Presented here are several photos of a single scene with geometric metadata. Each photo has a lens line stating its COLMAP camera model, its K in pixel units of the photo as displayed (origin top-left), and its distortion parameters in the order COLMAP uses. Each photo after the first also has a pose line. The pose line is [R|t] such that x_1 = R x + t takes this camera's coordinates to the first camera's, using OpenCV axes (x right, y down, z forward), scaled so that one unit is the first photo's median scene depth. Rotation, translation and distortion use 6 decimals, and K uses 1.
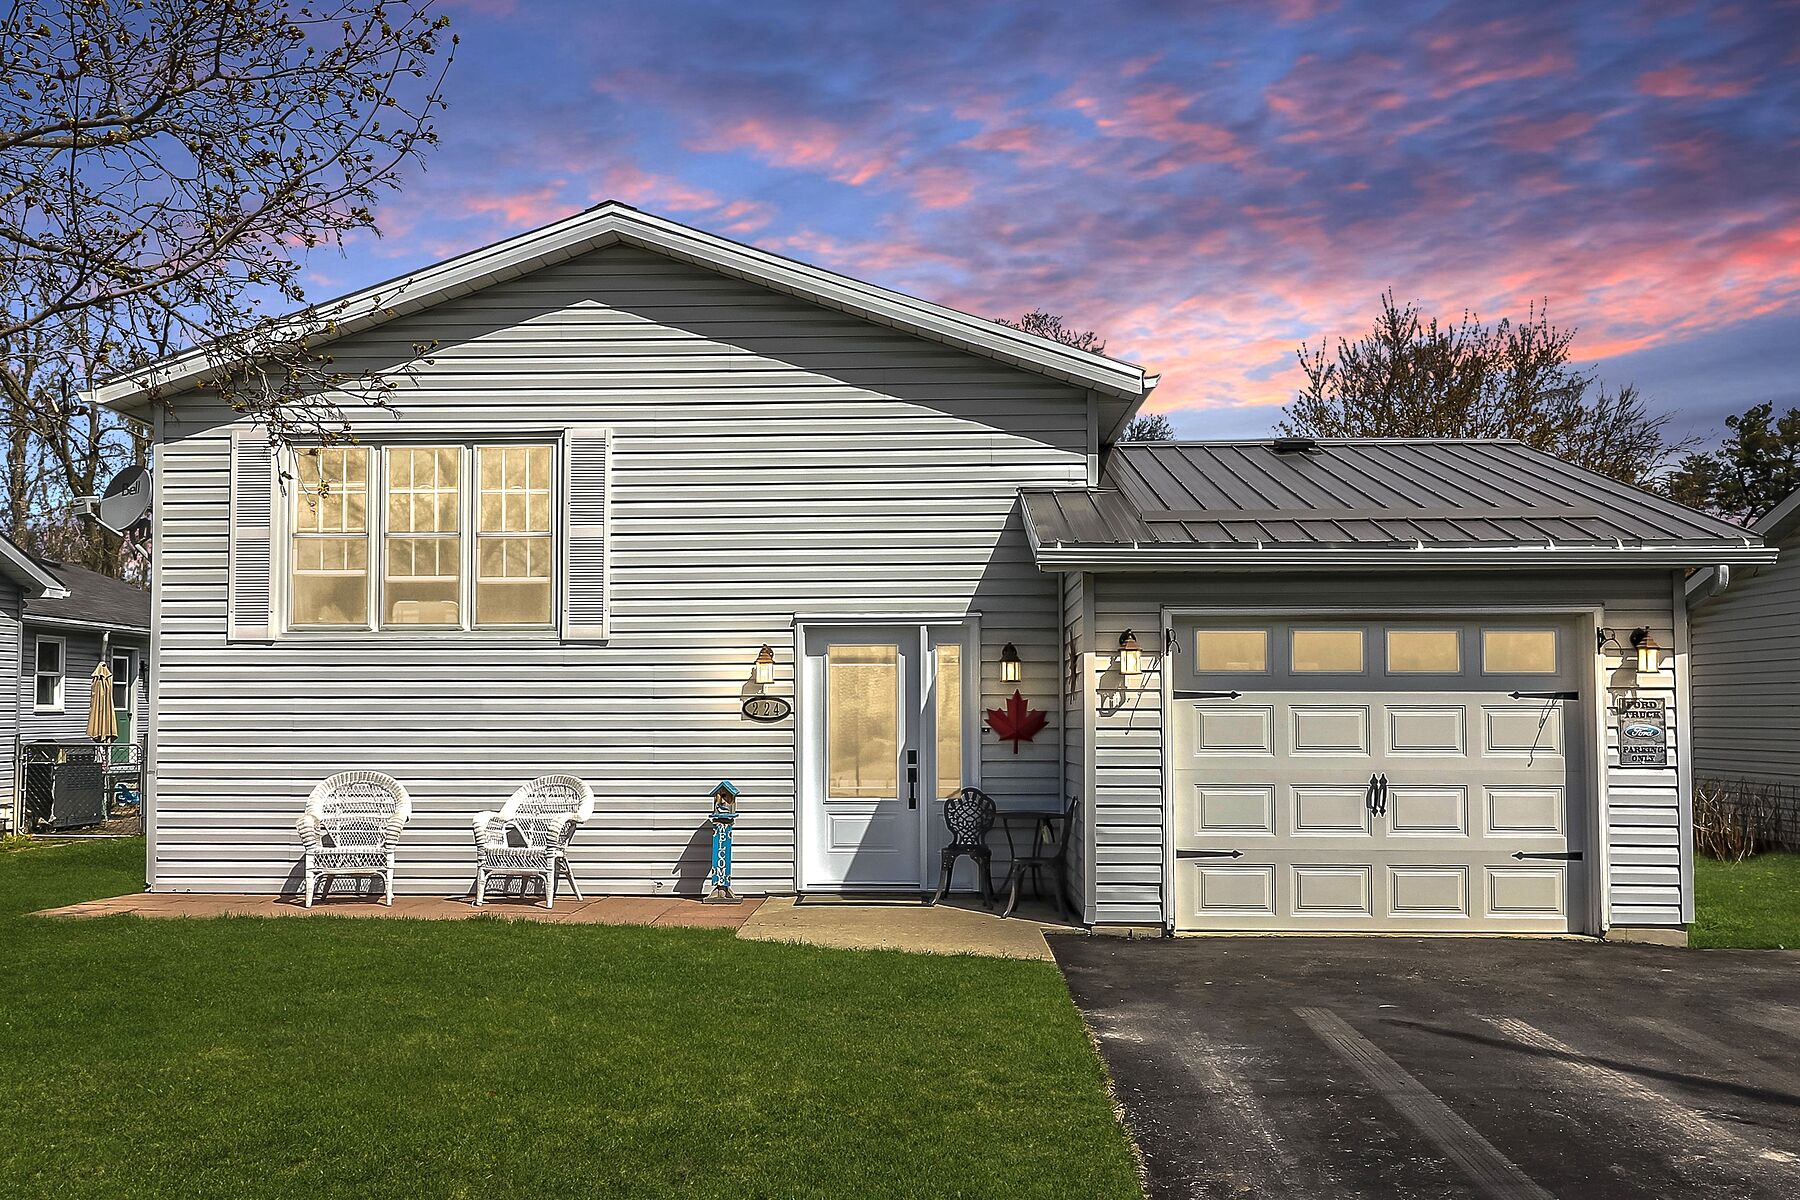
lens RADIAL K [[1787.5, 0, 897.0], [0, 1787.5, 616.4], [0, 0, 1]] dist [-0.008609, 0.006915]
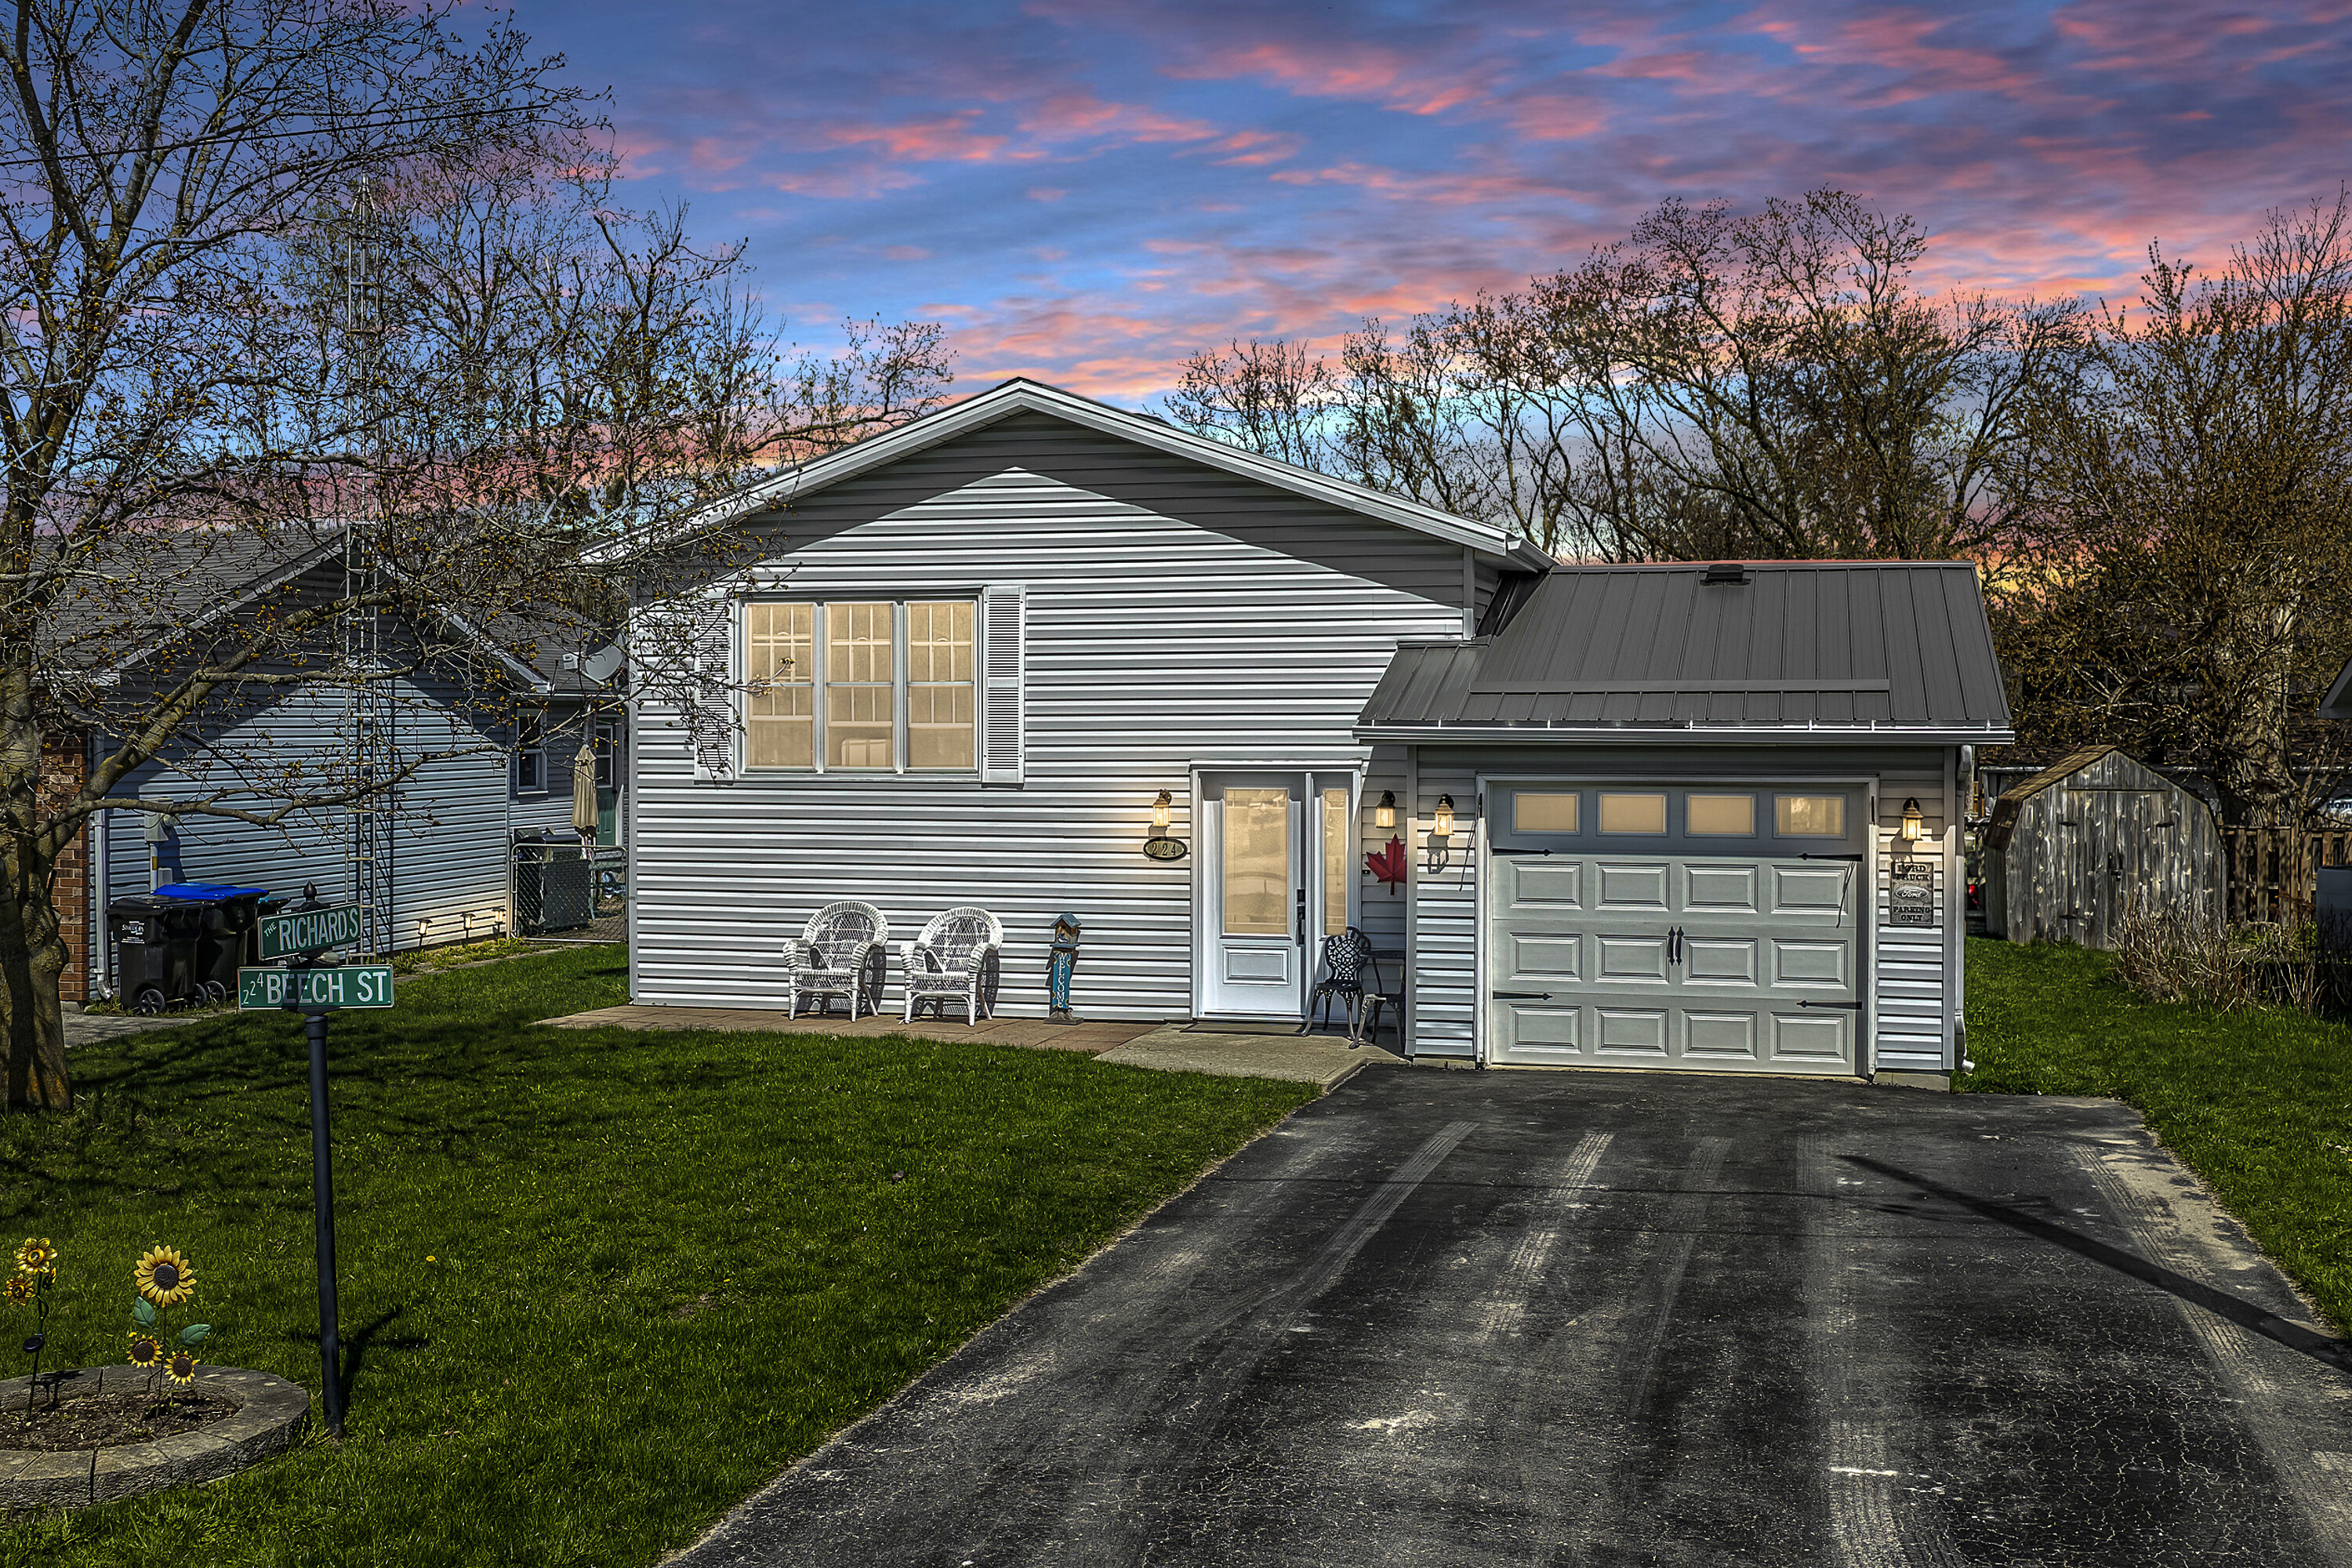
lens RADIAL K [[2926.5, 0, 1176.0], [0, 2926.5, 784.0], [0, 0, 1]] dist [-0.010012, 0.001040]
pose [[0.975443, 0.006838, -0.220147, 0.321867], [0.010467, 0.996950, 0.077342, -0.123788], [0.220005, -0.077747, 0.972396, -0.705374]]
